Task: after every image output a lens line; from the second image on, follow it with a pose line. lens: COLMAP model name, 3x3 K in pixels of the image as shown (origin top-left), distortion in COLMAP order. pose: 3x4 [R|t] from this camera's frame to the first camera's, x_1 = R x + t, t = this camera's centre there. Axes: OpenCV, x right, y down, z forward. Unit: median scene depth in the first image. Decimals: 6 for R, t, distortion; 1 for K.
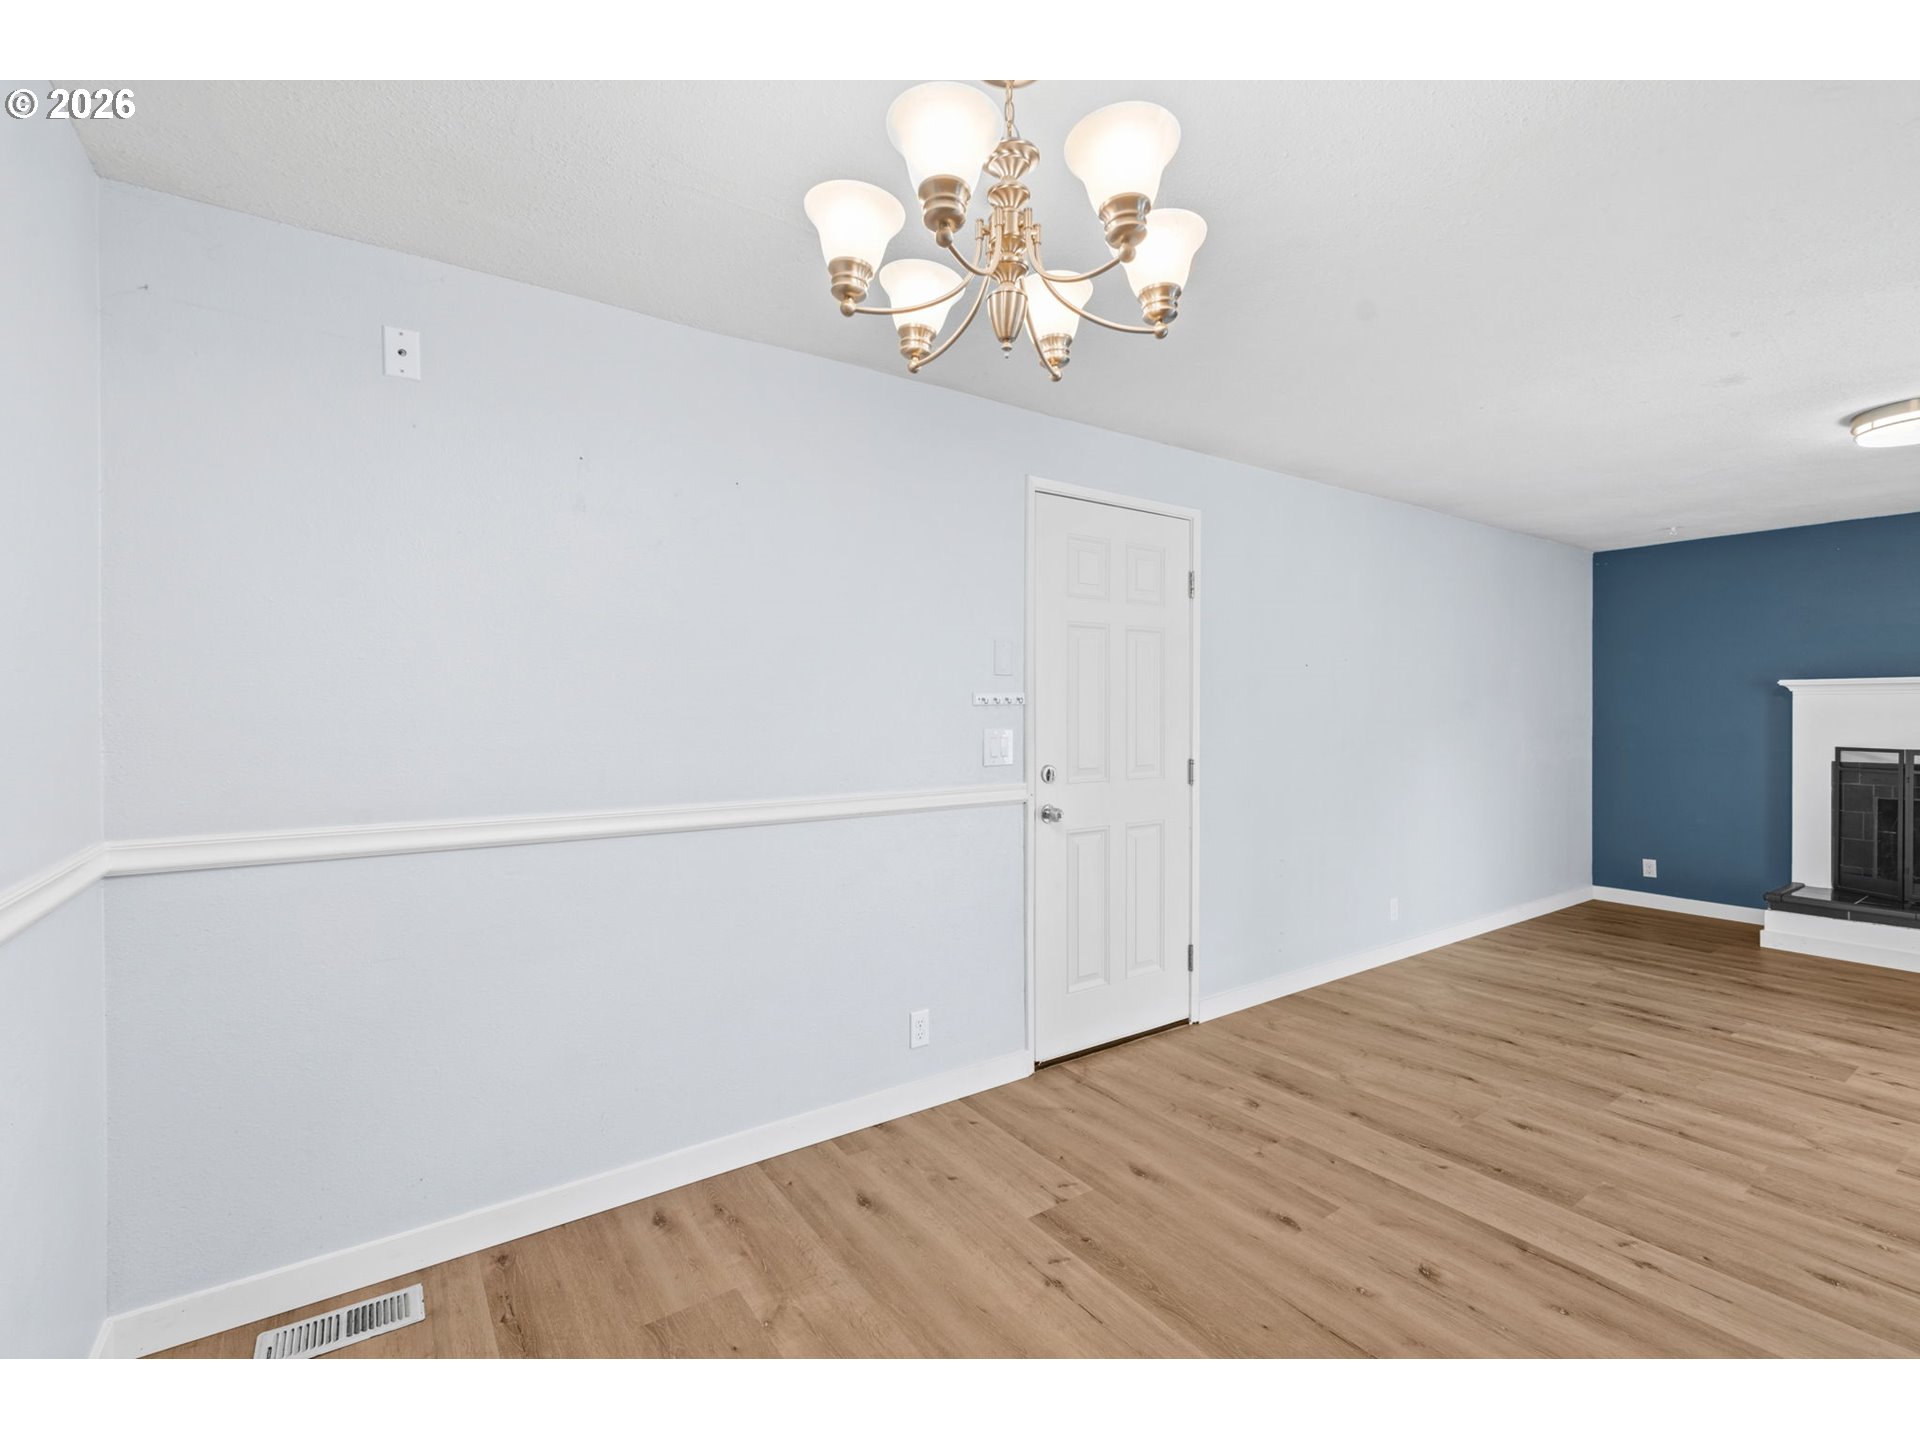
lens RADIAL K [[864.5, 0, 961.7], [0, 864.5, 716.1], [0, 0, 1]] dist [-0.005679, 0.000301]
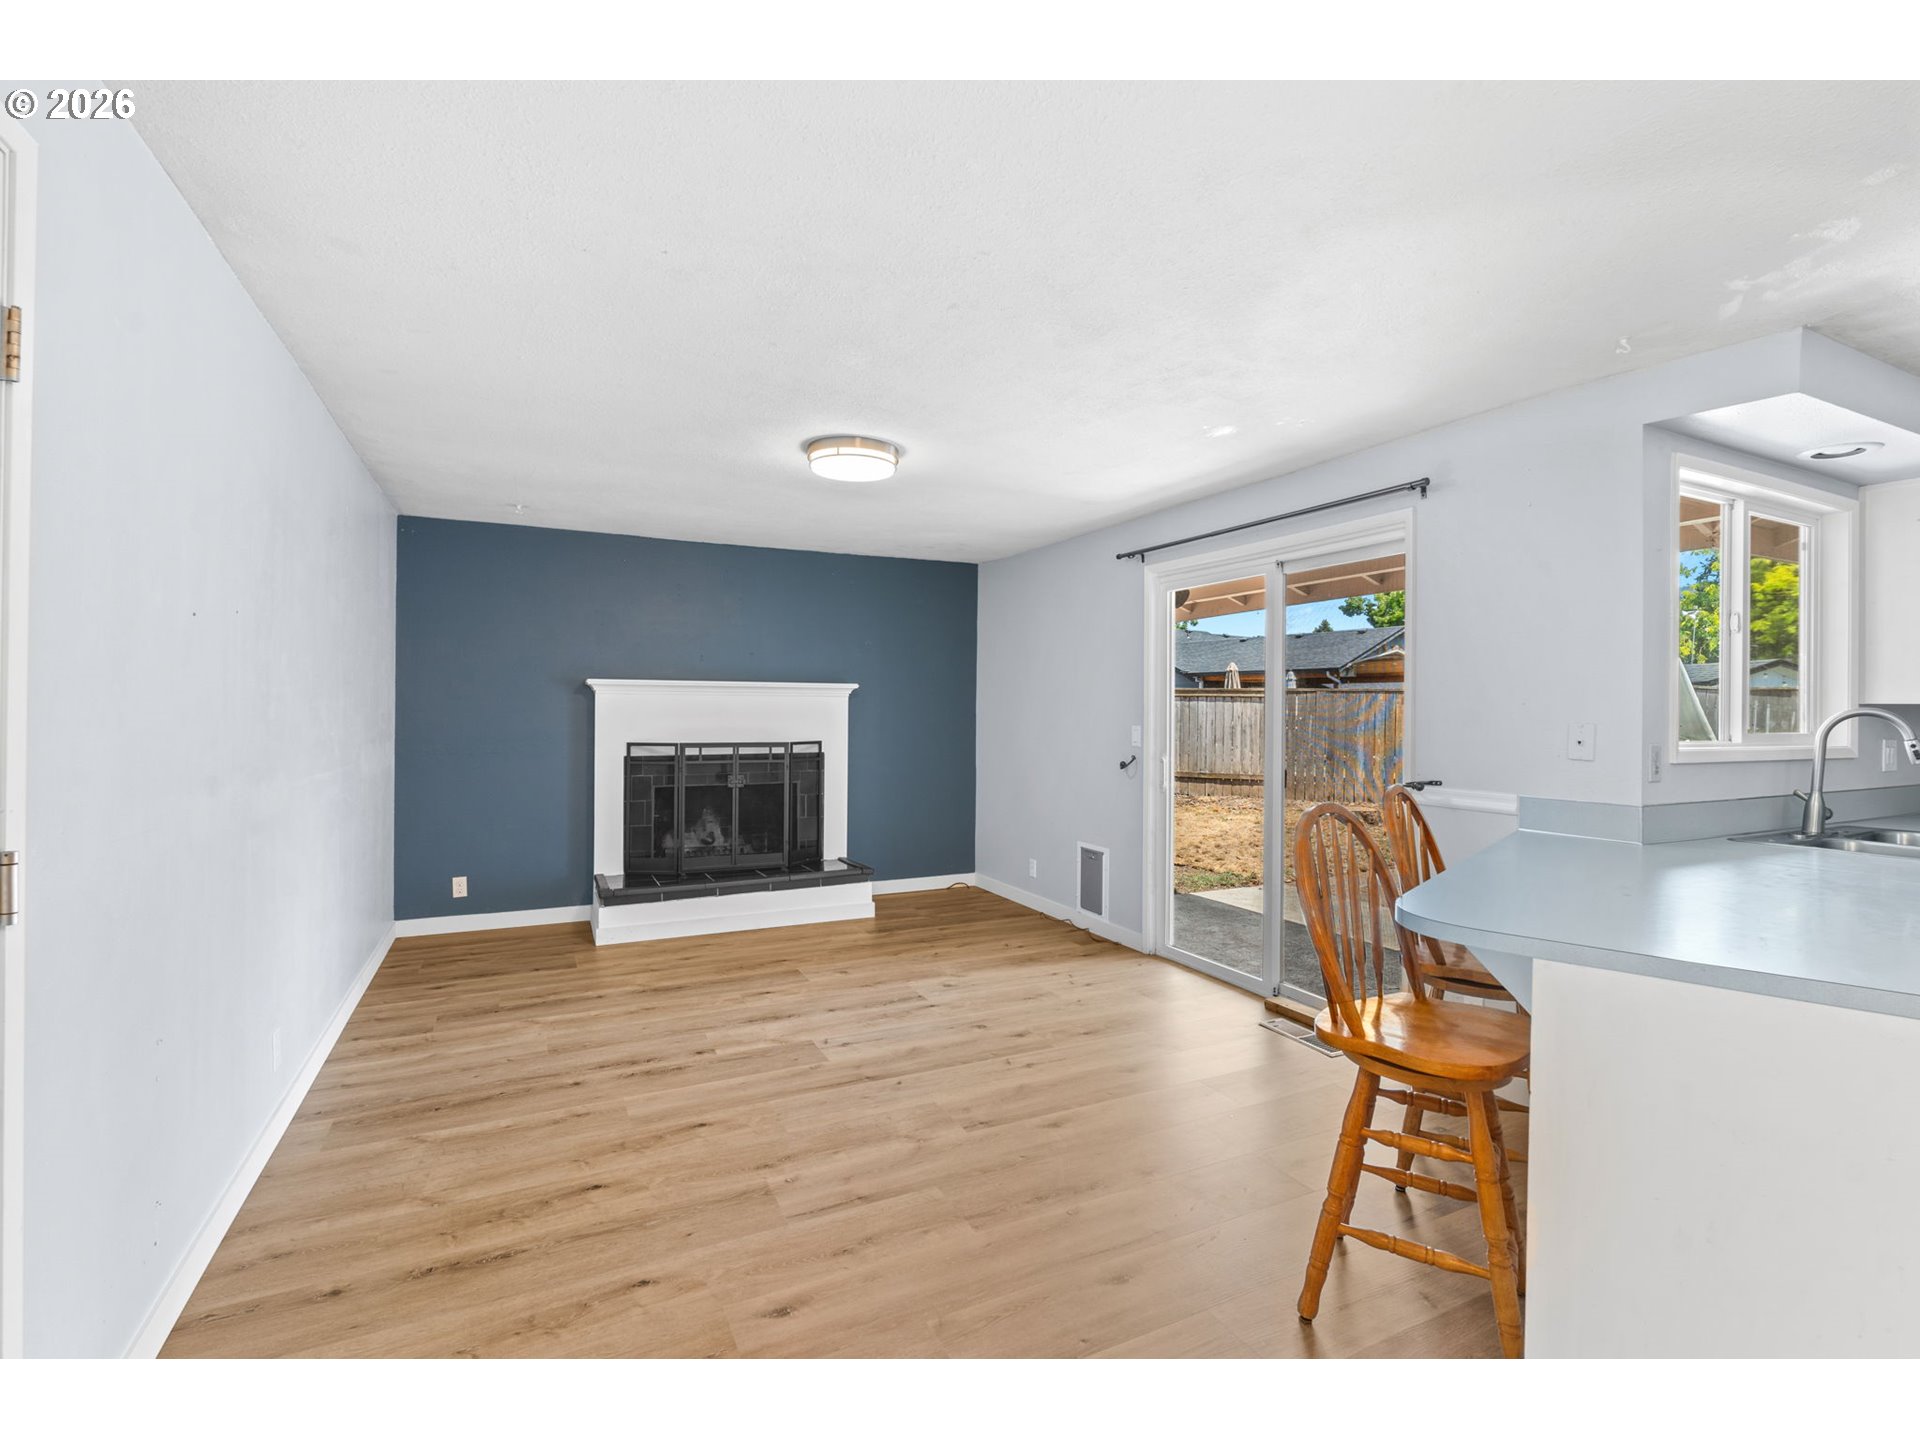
lens RADIAL K [[879.0, 0, 961.5], [0, 879.0, 702.1], [0, 0, 1]] dist [0.000761, -0.000016]
pose [[0.144301, 0.010242, 0.989481, -0.028232], [-0.003527, 0.999945, -0.009836, -0.007866], [-0.989528, -0.002070, 0.144329, 0.561611]]
